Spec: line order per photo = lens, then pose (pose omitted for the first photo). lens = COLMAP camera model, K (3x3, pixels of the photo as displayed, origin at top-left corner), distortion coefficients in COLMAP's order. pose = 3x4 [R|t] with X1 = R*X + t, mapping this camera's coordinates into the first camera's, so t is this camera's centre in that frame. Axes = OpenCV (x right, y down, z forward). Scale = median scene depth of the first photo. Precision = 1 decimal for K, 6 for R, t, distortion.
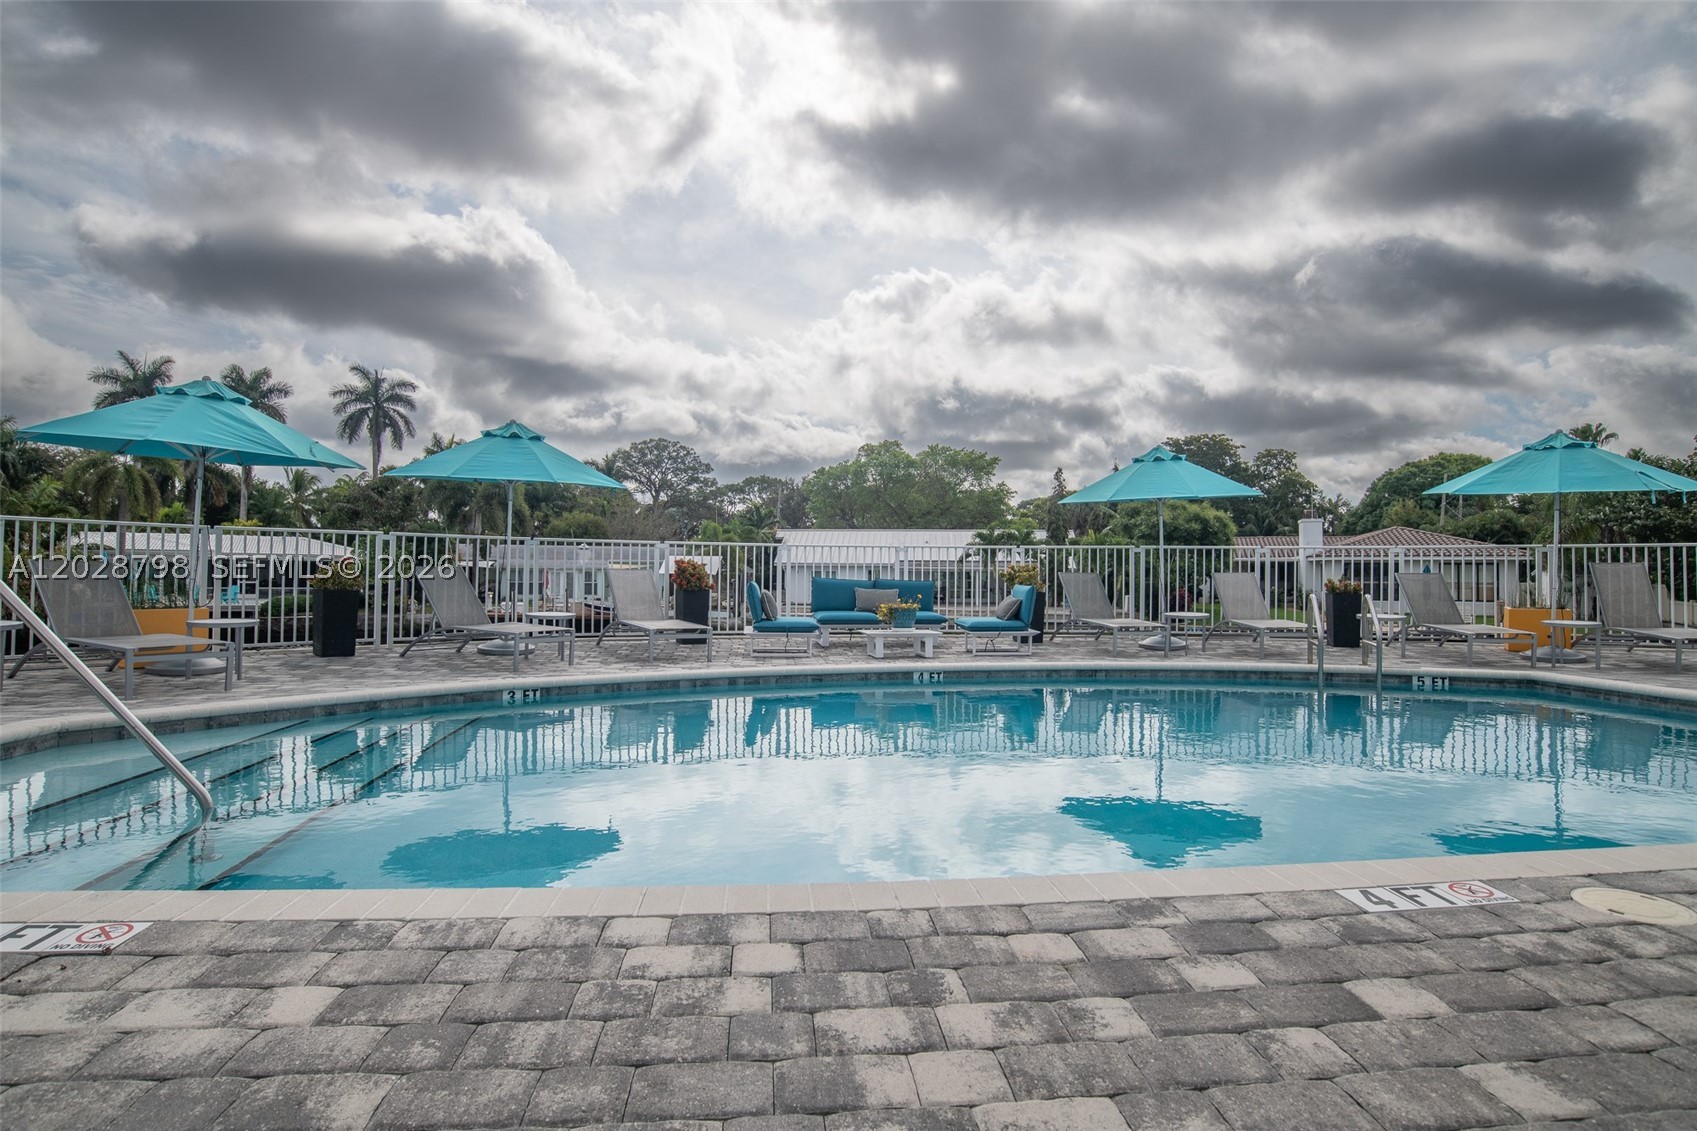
lens RADIAL K [[889.9, 0, 844.5], [0, 889.9, 551.9], [0, 0, 1]] dist [-0.035406, 0.000984]
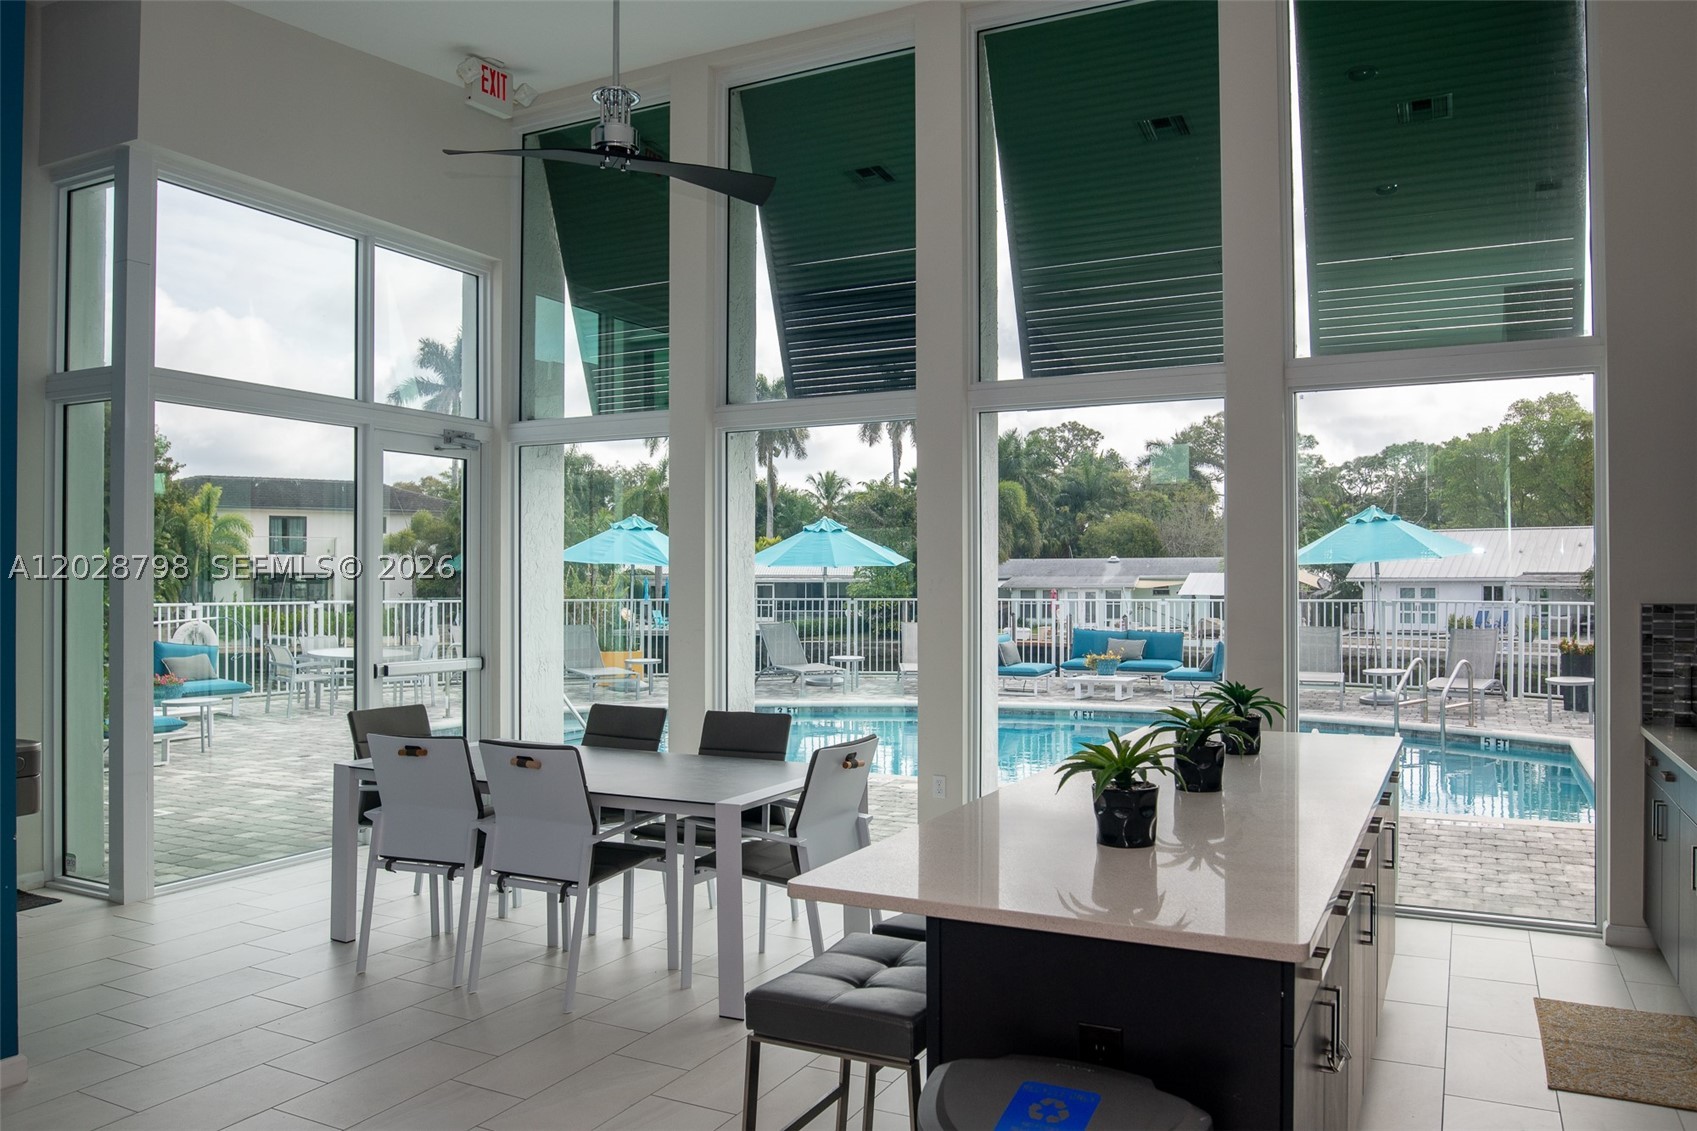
lens RADIAL K [[1189.5, 0, 839.5], [0, 1189.5, 567.7], [0, 0, 1]] dist [0.000115, 0.001664]
pose [[0.845537, -0.014393, -0.533722, 0.514125], [0.021223, 0.999753, 0.006661, -0.065840], [0.533494, -0.016960, 0.845634, -0.464377]]
